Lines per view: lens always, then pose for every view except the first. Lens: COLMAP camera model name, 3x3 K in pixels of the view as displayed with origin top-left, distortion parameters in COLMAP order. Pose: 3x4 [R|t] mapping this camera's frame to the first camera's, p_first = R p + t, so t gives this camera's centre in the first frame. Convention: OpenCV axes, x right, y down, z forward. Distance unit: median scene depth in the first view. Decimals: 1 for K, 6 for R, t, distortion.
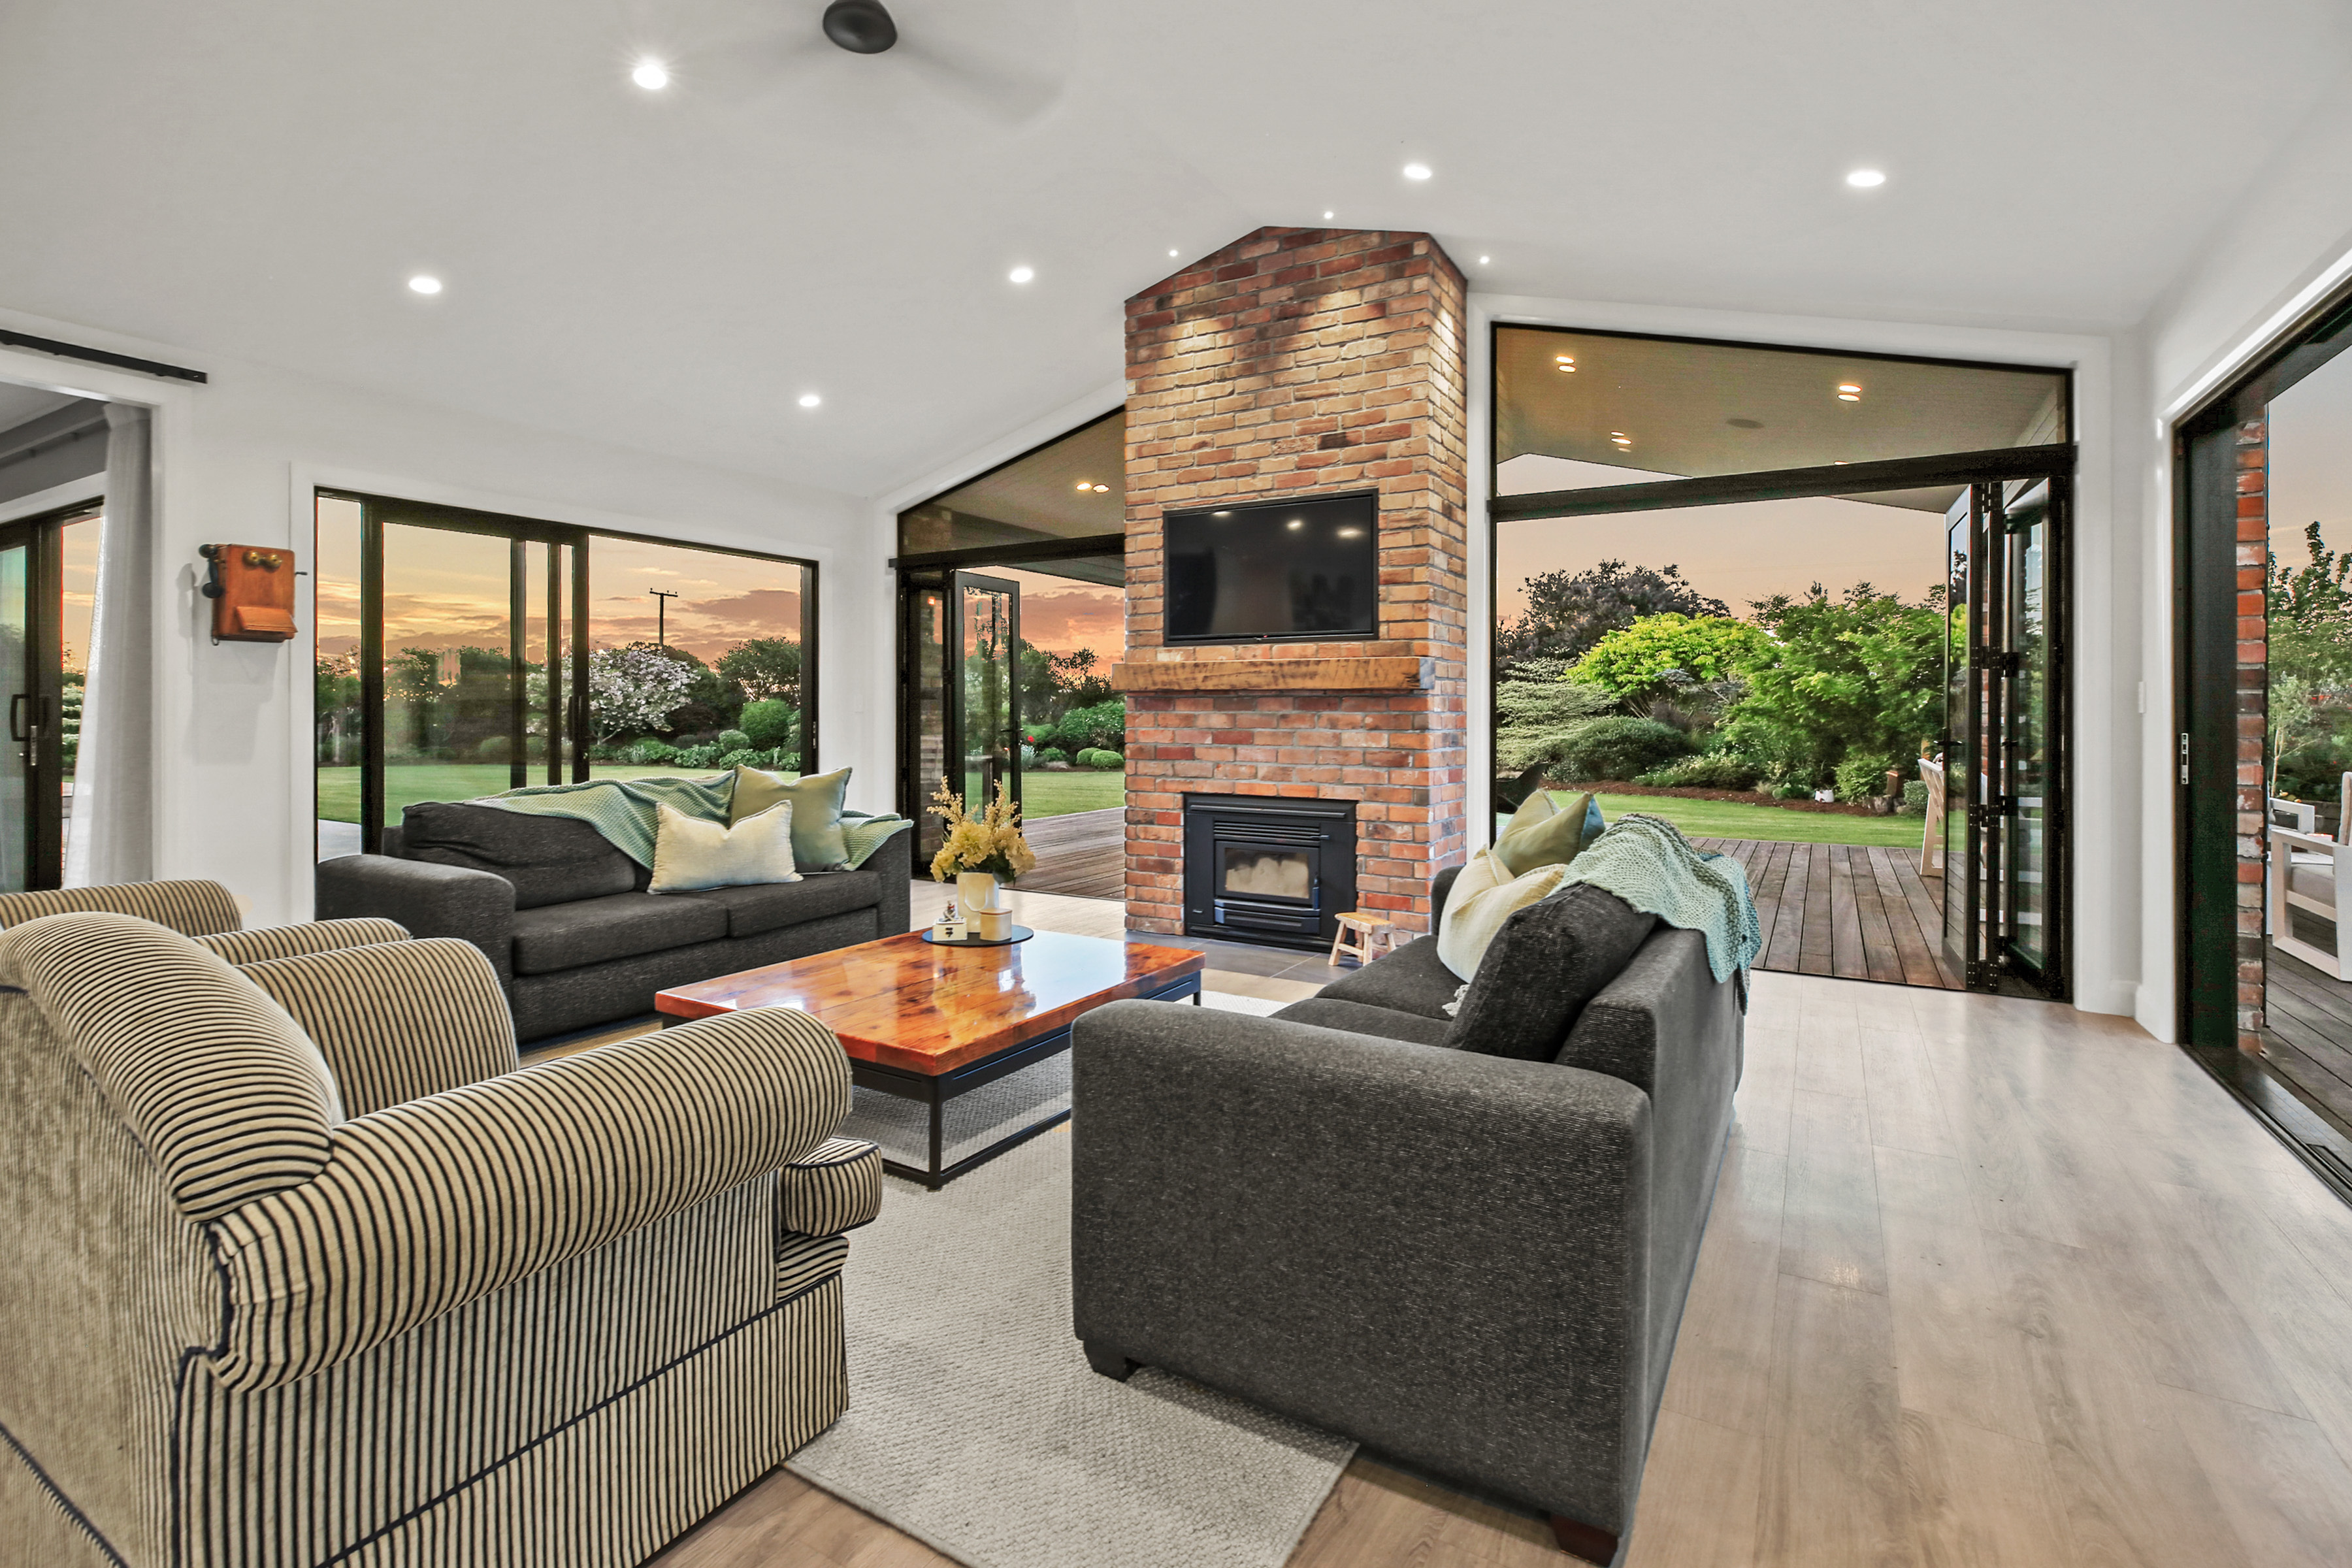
lens RADIAL K [[1104.3, 0, 1159.3], [0, 1104.3, 709.7], [0, 0, 1]] dist [-0.017088, -0.000092]
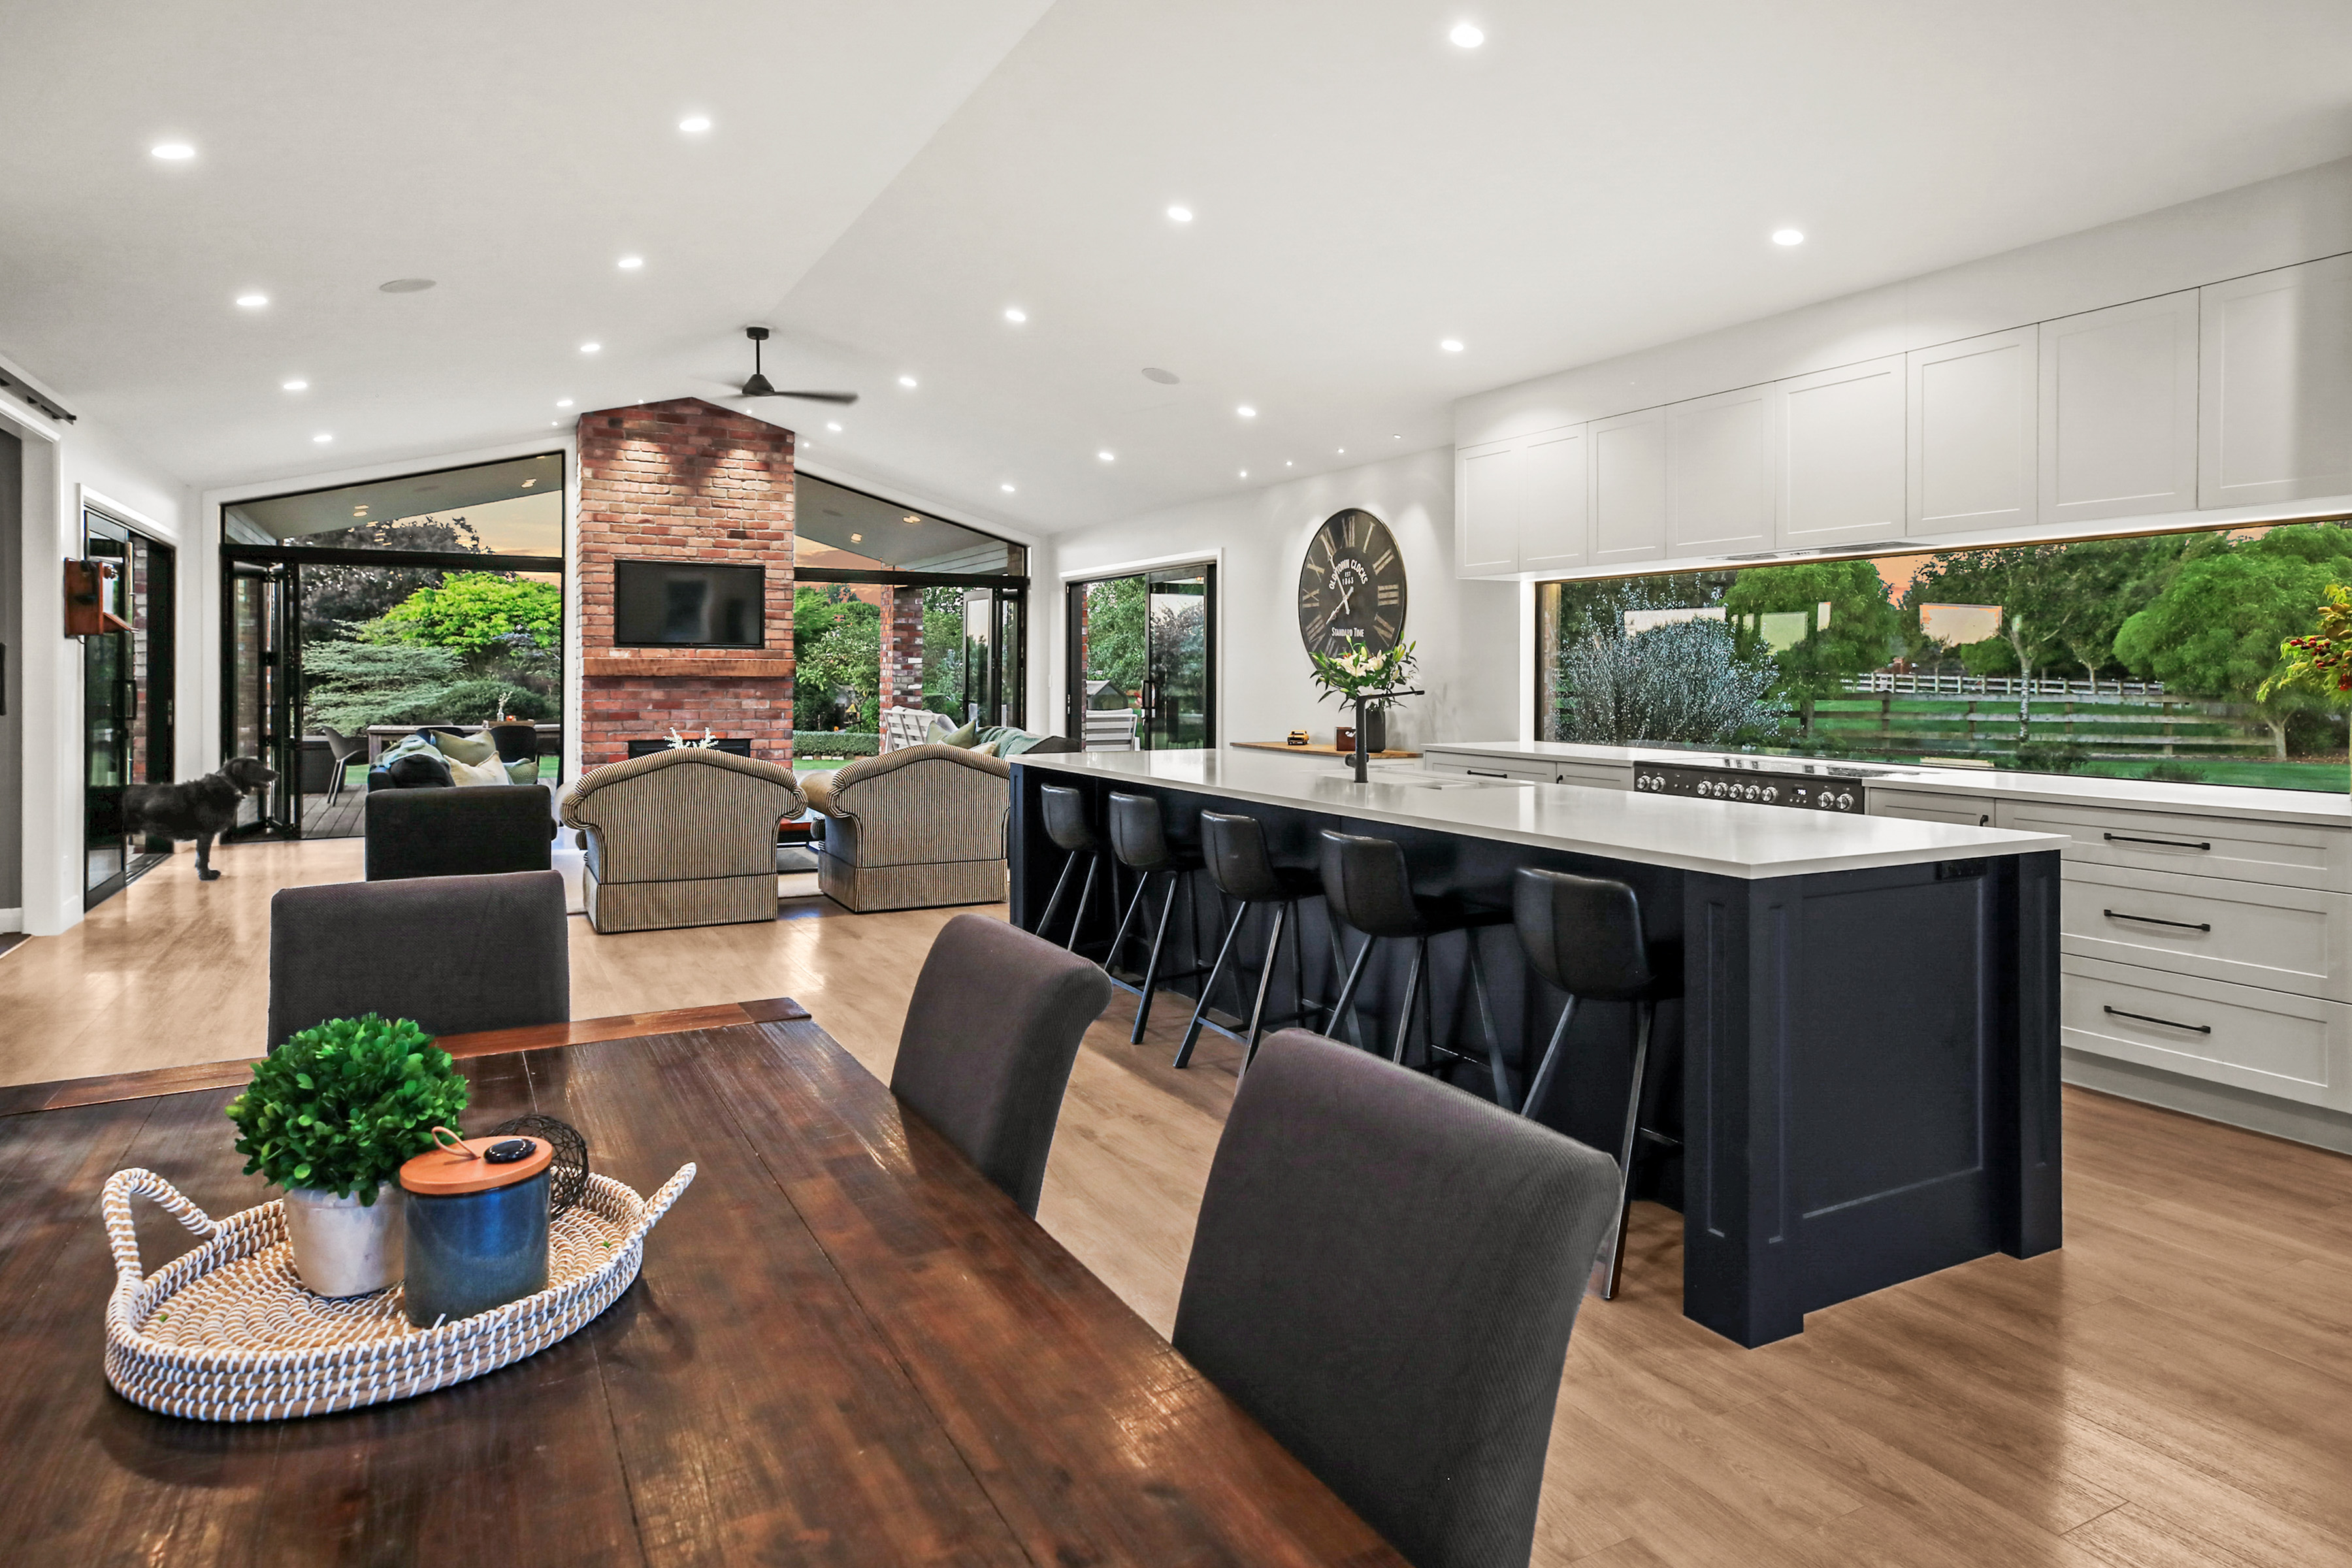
lens RADIAL K [[1358.1, 0, 1164.7], [0, 1358.1, 678.4], [0, 0, 1]] dist [-0.000439, -0.000059]
pose [[0.512359, -0.005170, 0.858756, -1.297504], [-0.003673, 0.999960, 0.008211, -0.033863], [-0.858763, -0.007361, 0.512320, -0.663909]]
